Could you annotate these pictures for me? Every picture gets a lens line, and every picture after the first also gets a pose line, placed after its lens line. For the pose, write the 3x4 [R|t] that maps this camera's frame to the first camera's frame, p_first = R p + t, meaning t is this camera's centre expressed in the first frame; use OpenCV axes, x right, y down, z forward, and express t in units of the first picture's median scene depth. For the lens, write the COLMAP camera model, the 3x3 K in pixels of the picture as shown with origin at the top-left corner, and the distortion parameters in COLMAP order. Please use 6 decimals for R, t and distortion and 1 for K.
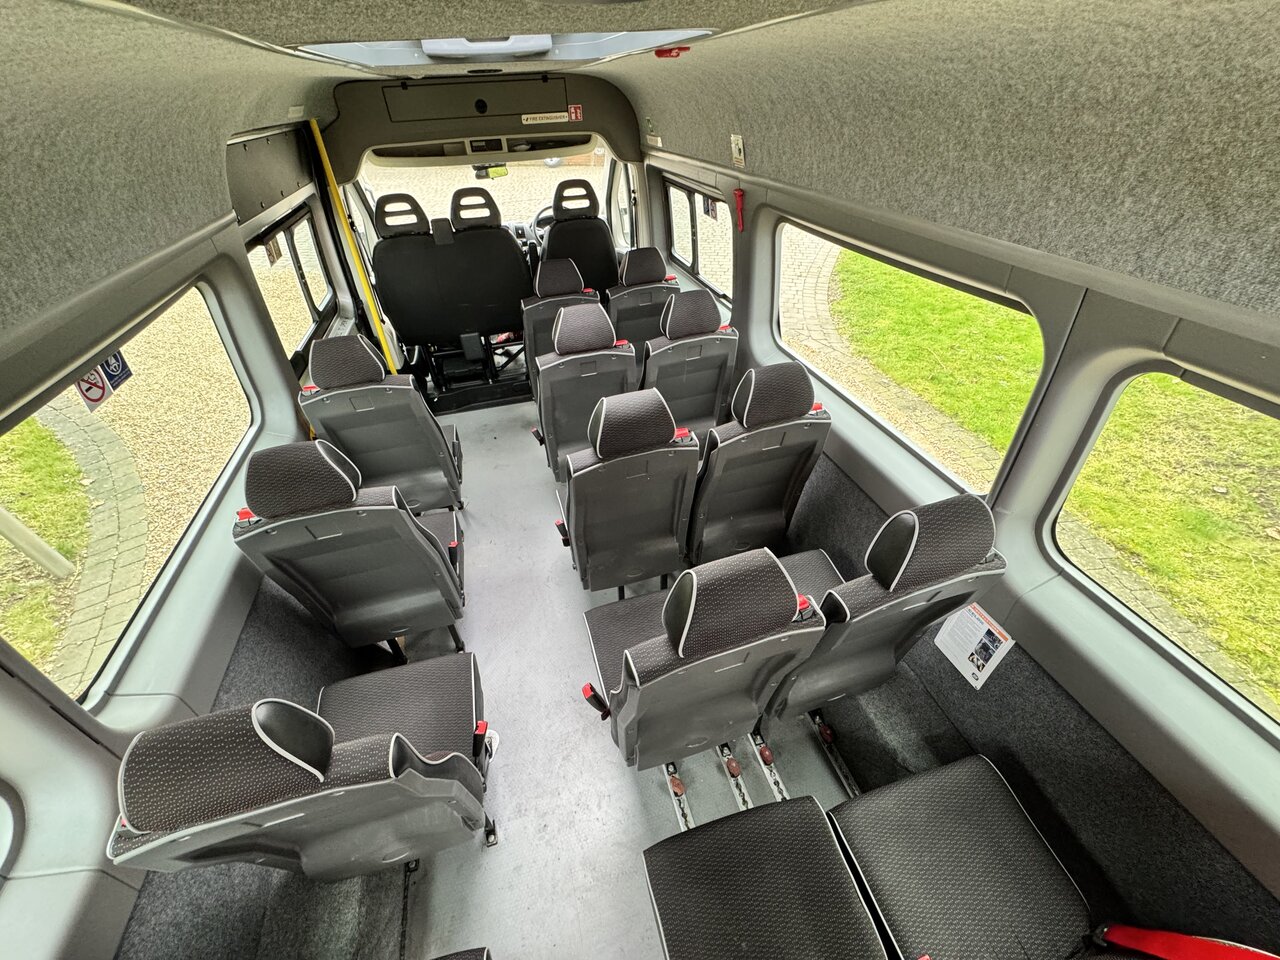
lens RADIAL K [[507.6, 0, 640.3], [0, 507.6, 478.1], [0, 0, 1]] dist [-0.004157, 0.000476]
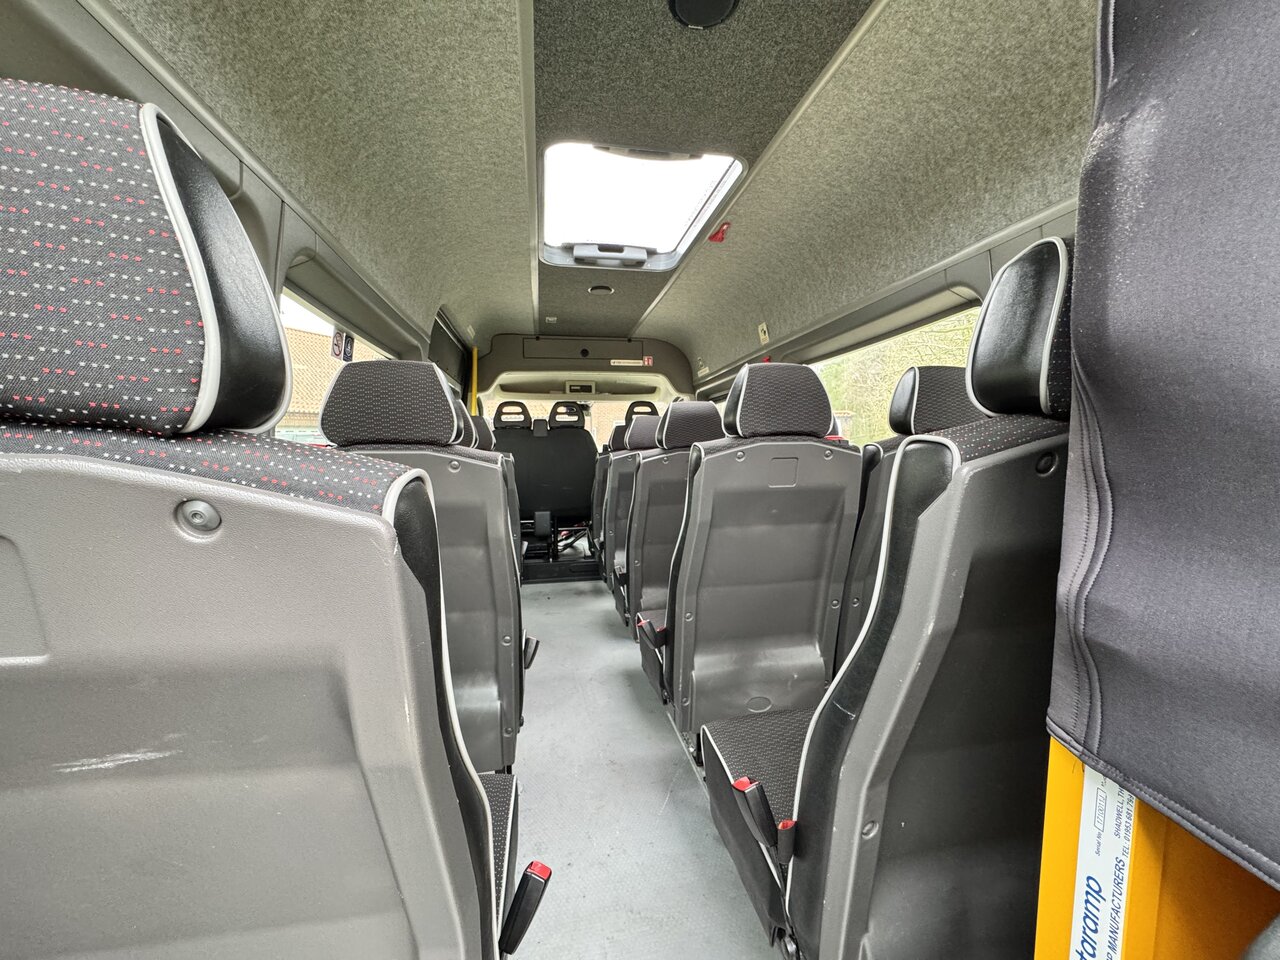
lens RADIAL K [[507.6, 0, 640.3], [0, 507.6, 478.1], [0, 0, 1]] dist [-0.004157, 0.000476]
pose [[0.995828, 0.026049, -0.087457, -0.015053], [-0.071342, 0.819820, -0.568160, 0.367197], [0.056899, 0.572029, 0.818257, 0.014207]]
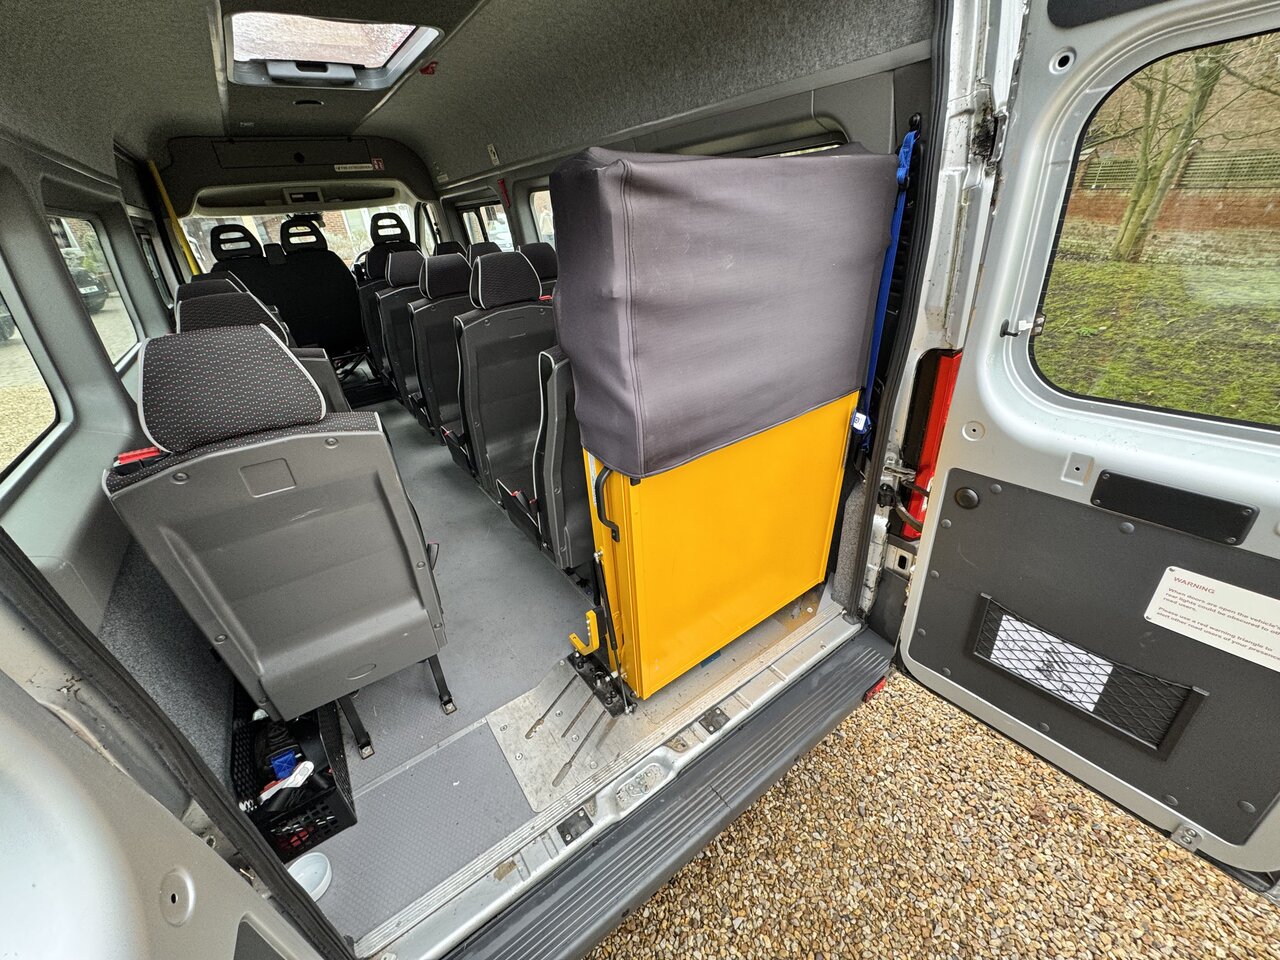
lens RADIAL K [[507.6, 0, 640.3], [0, 507.6, 478.1], [0, 0, 1]] dist [-0.004157, 0.000476]
pose [[0.941473, -0.190674, 0.277977, -0.005162], [0.239106, 0.959024, -0.151992, 0.447390], [-0.237605, 0.209562, 0.948487, -0.263734]]
